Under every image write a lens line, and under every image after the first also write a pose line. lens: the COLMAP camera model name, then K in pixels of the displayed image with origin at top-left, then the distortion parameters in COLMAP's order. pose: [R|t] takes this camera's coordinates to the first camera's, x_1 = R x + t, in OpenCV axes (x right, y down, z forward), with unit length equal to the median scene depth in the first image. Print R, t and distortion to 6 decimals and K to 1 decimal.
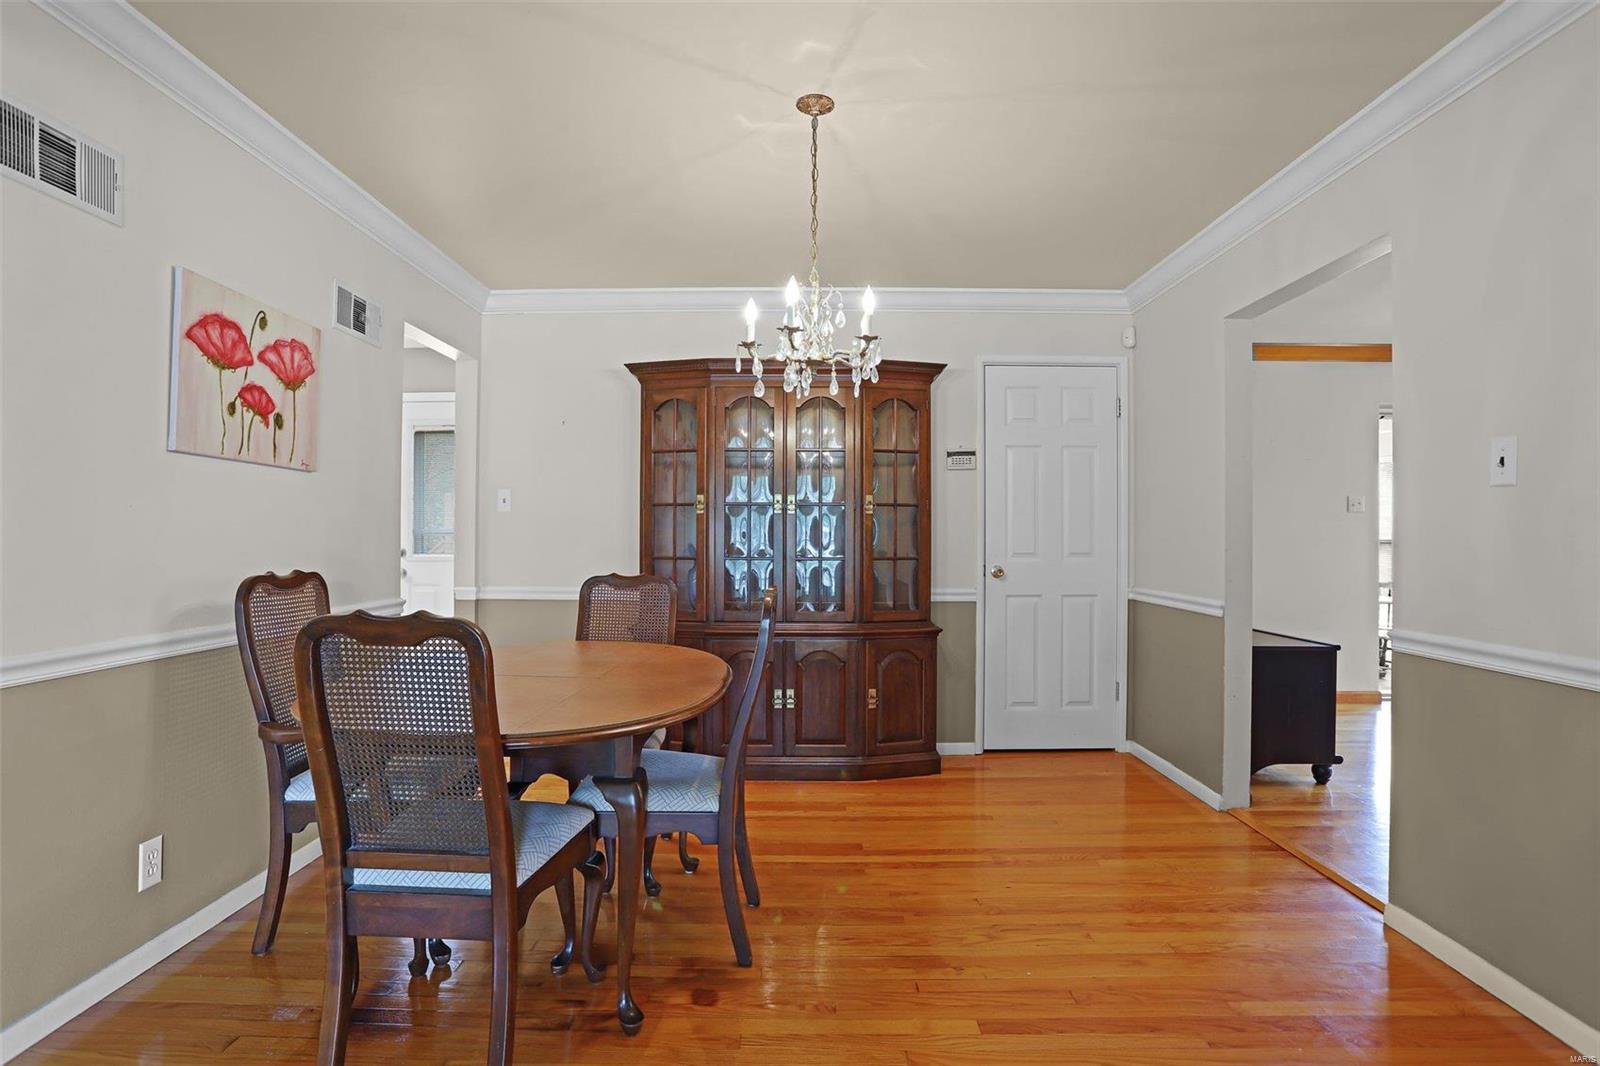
lens RADIAL K [[768.2, 0, 787.3], [0, 768.2, 532.5], [0, 0, 1]] dist [-0.083708, 0.037464]
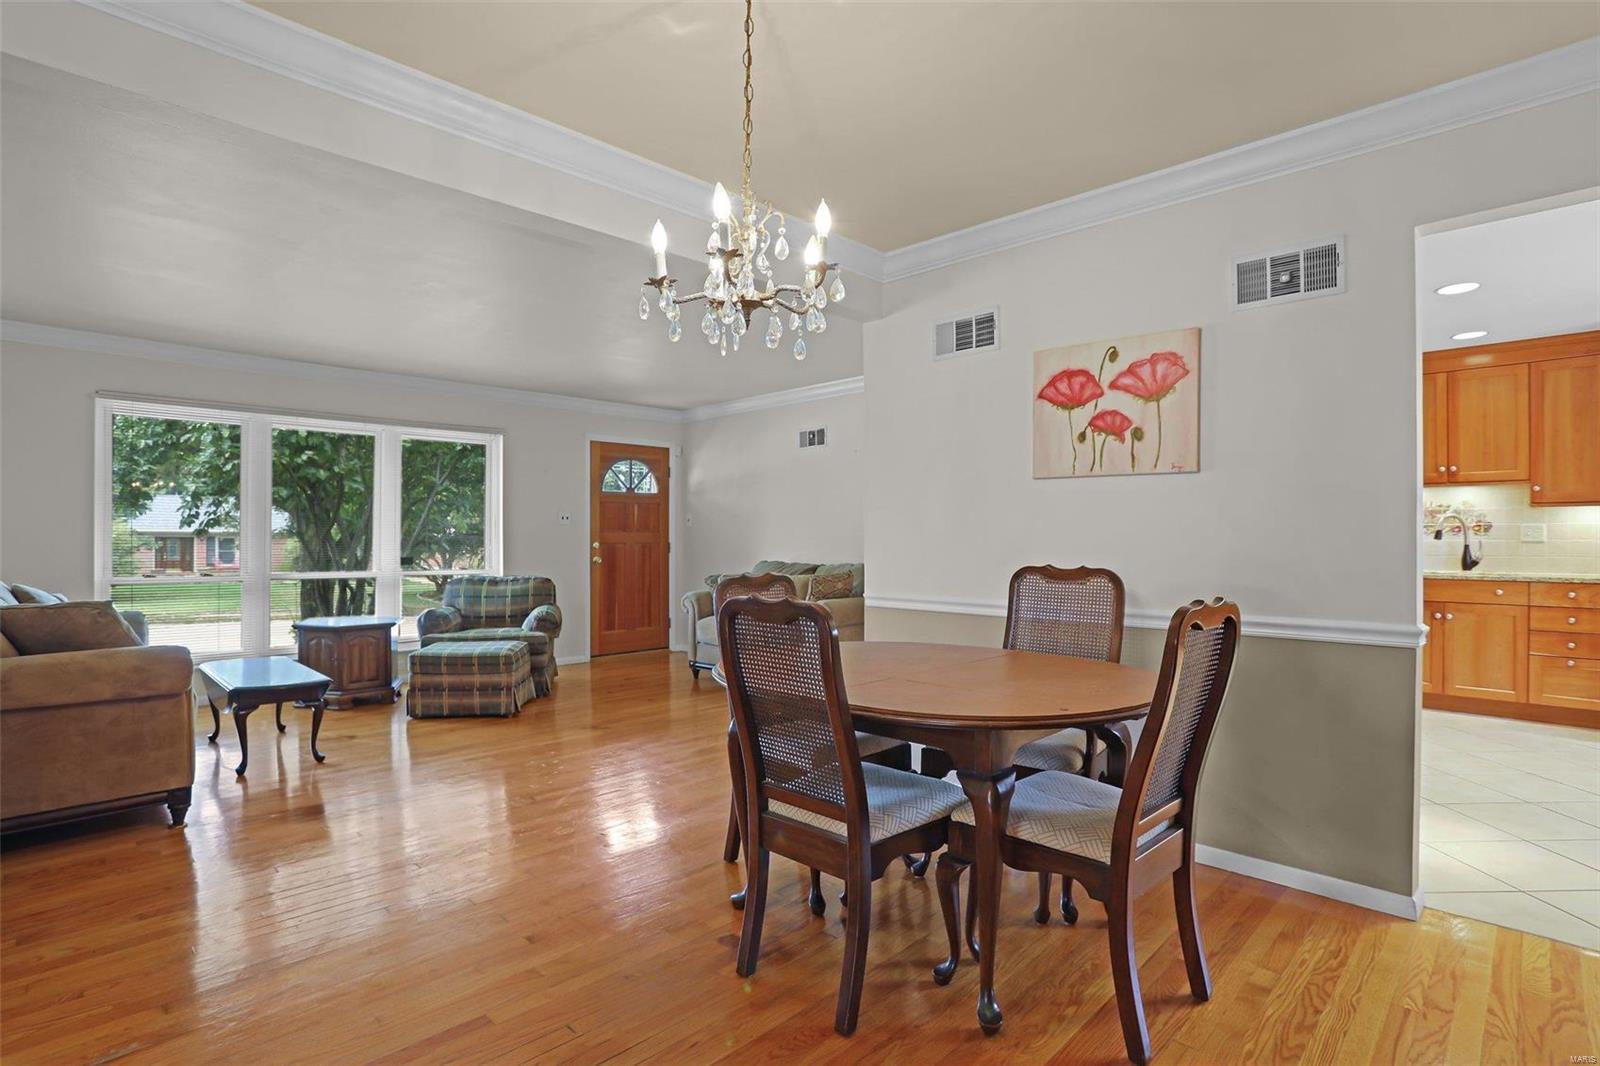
lens RADIAL K [[798.2, 0, 800.3], [0, 798.2, 538.5], [0, 0, 1]] dist [-0.077190, 0.033204]
pose [[-0.698463, -0.003485, -0.715637, 0.541947], [-0.002390, 0.999994, -0.002536, 0.011902], [0.715642, -0.000061, -0.698467, 1.538314]]
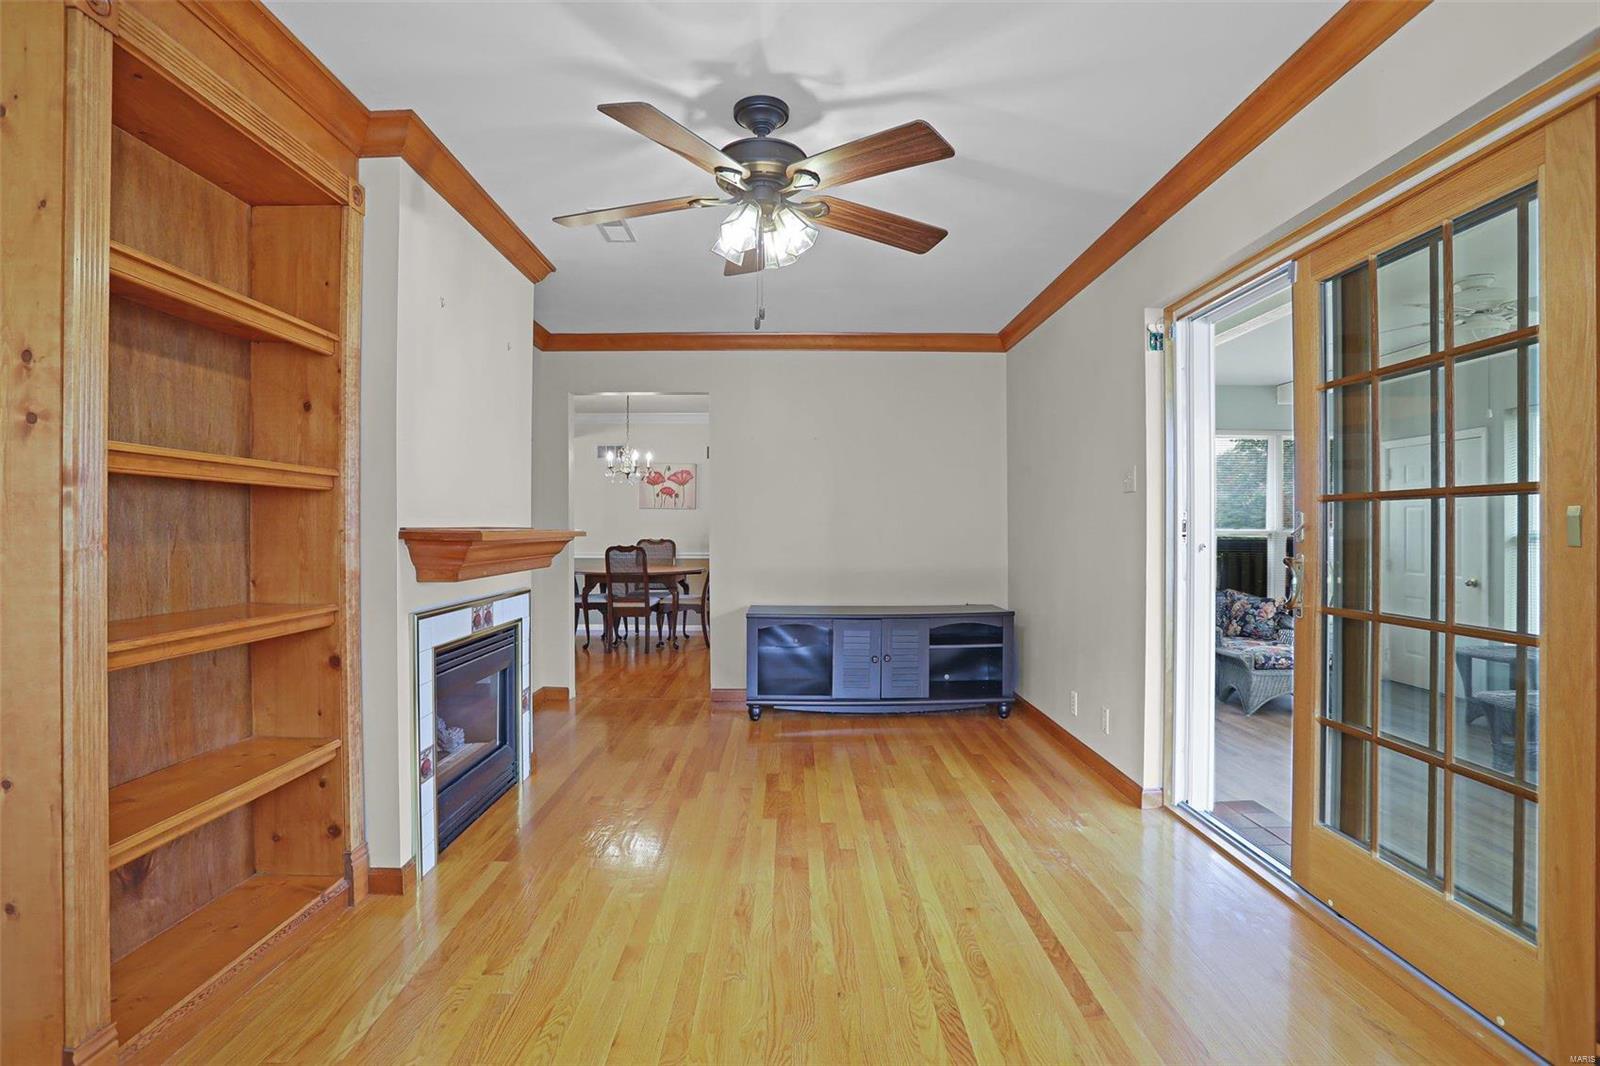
lens RADIAL K [[768.2, 0, 787.3], [0, 768.2, 532.5], [0, 0, 1]] dist [-0.083708, 0.037464]
pose [[0.015095, 0.001775, -0.999884, 2.998724], [0.001814, 0.999997, 0.001802, 0.014708], [0.999884, -0.001841, 0.015092, 1.530011]]
